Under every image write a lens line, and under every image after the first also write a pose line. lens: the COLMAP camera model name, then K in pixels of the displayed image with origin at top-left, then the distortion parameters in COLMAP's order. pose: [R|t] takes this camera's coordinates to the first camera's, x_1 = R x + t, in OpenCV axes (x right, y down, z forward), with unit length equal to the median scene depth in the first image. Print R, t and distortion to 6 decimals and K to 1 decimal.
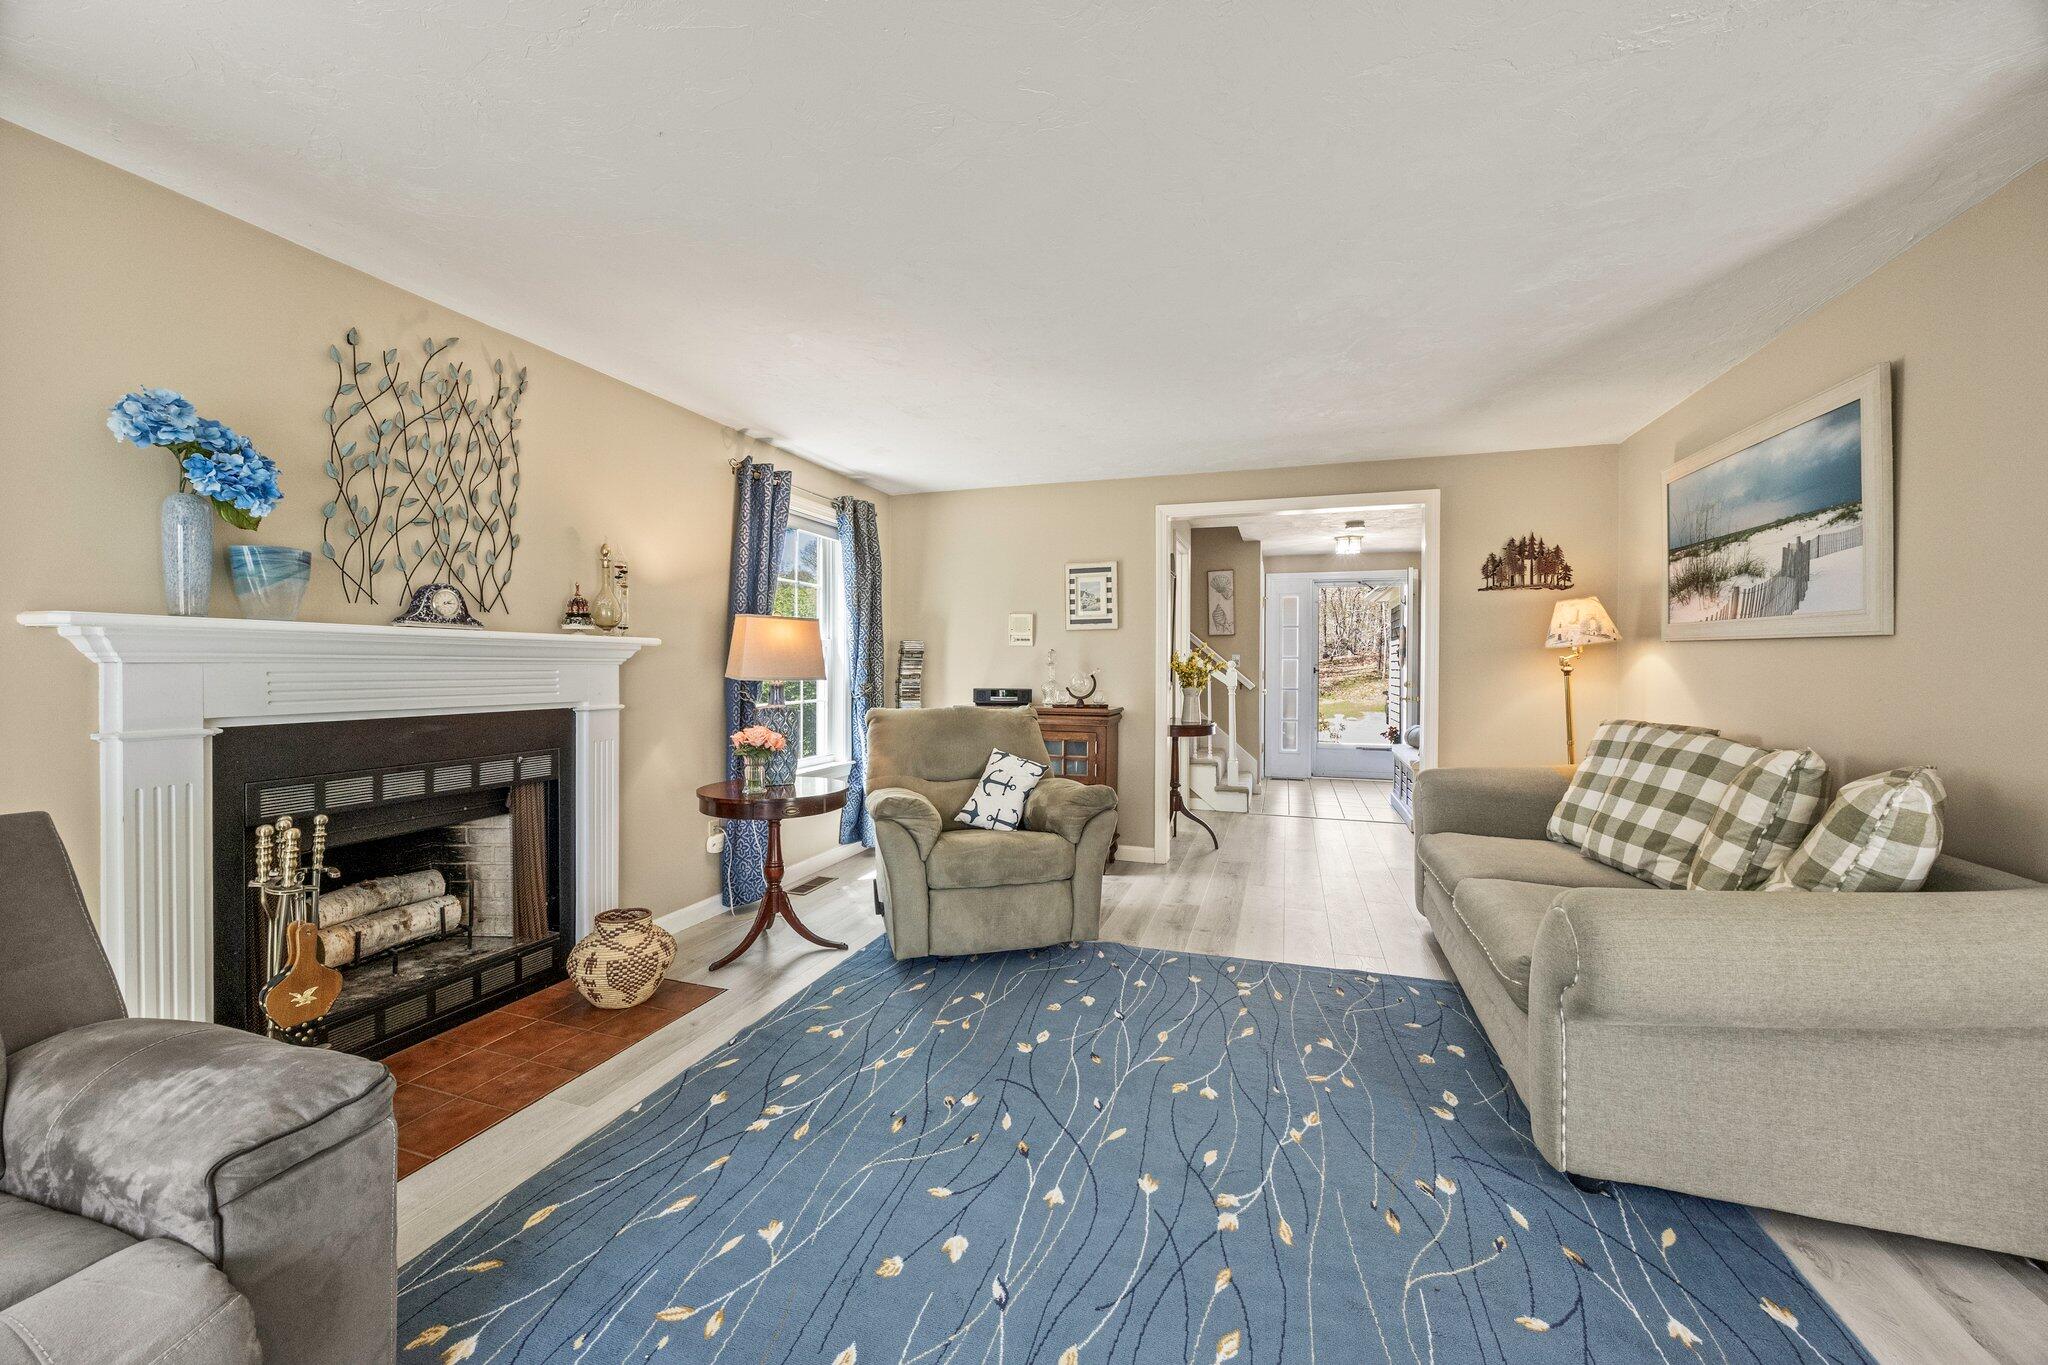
lens RADIAL K [[784.2, 0, 1032.1], [0, 784.2, 674.5], [0, 0, 1]] dist [-0.011918, 0.000114]
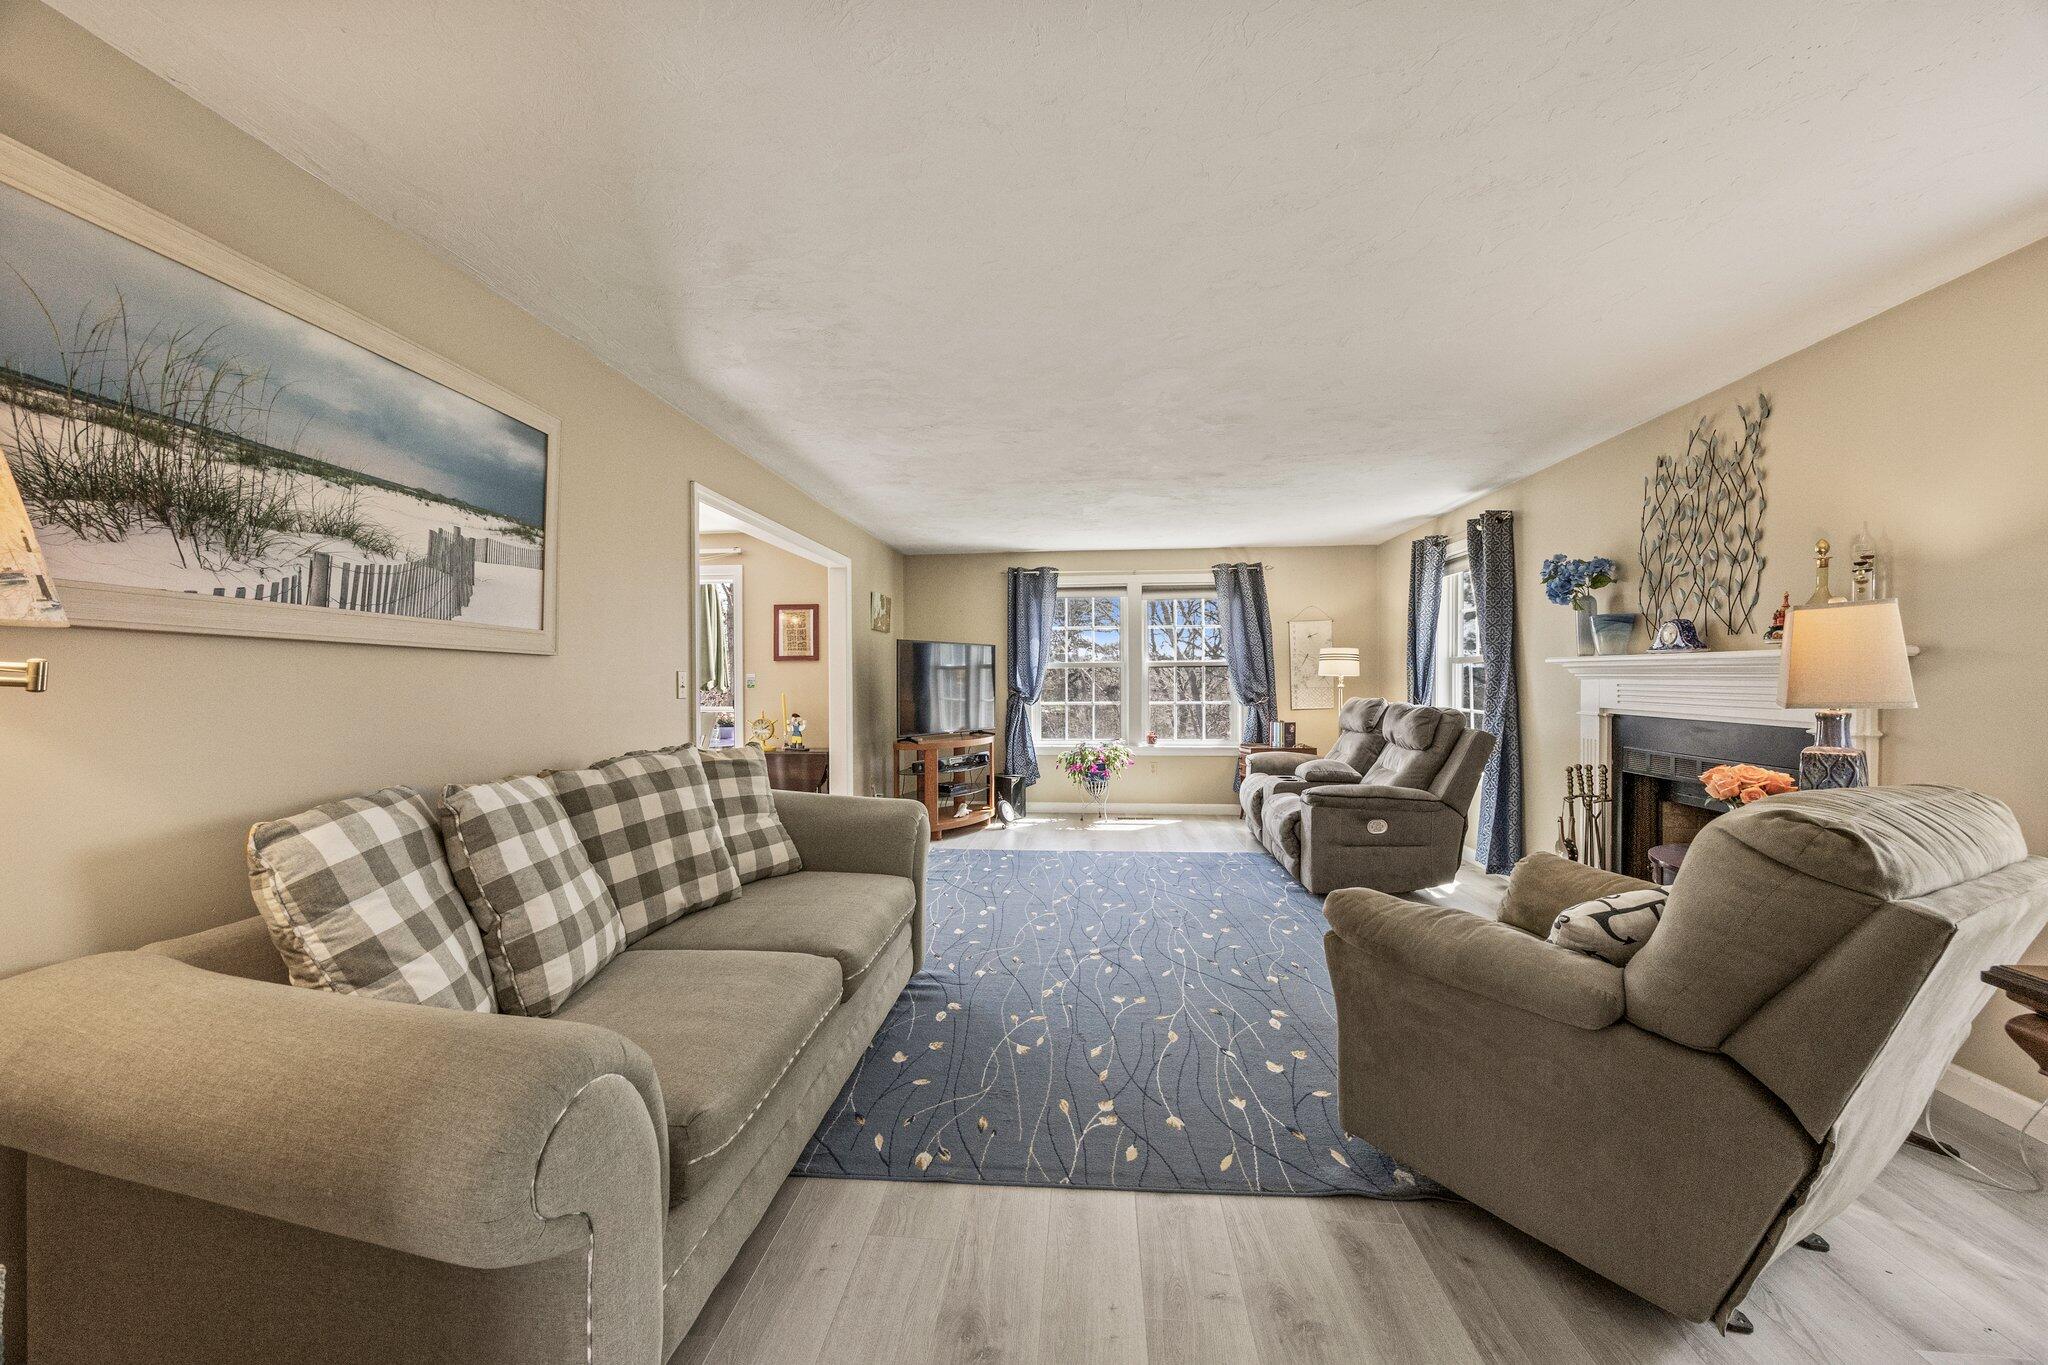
lens RADIAL K [[798.3, 0, 1027.6], [0, 798.3, 681.3], [0, 0, 1]] dist [0.000346, 0.000052]
pose [[-0.973121, 0.001701, -0.230290, 0.583623], [-0.002096, 0.999866, 0.016241, -0.028753], [0.230287, 0.016288, -0.972987, 1.927015]]
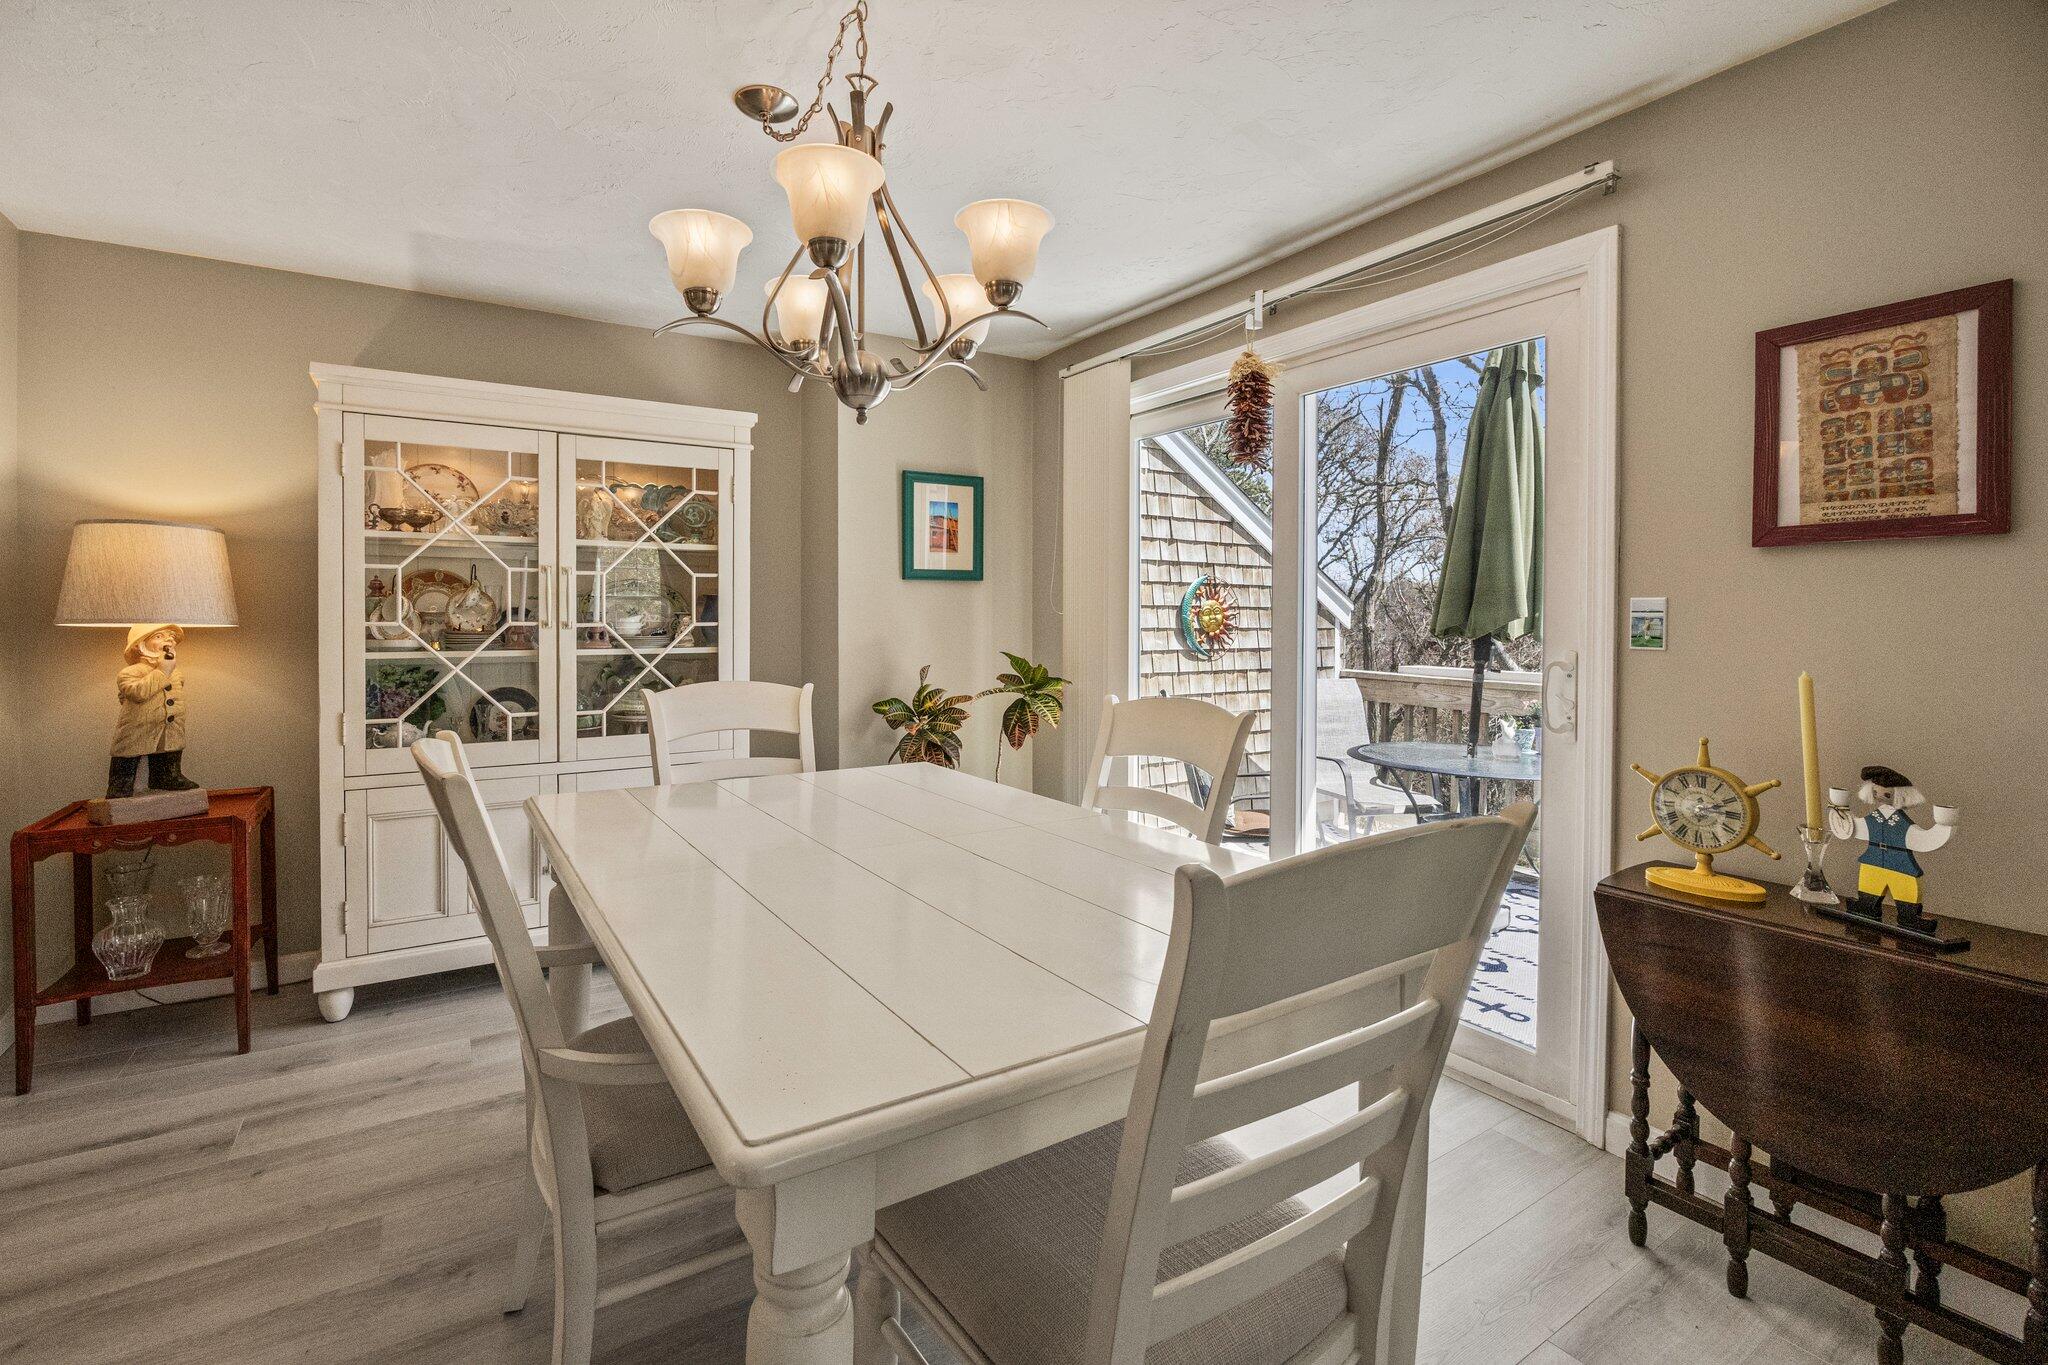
lens RADIAL K [[883.3, 0, 1018.3], [0, 883.3, 622.4], [0, 0, 1]] dist [-0.011598, 0.000152]
pose [[-0.777471, -0.012983, 0.628785, 0.782175], [0.003682, 0.999676, 0.025195, -0.009473], [-0.628908, 0.021904, -0.777171, 0.375888]]
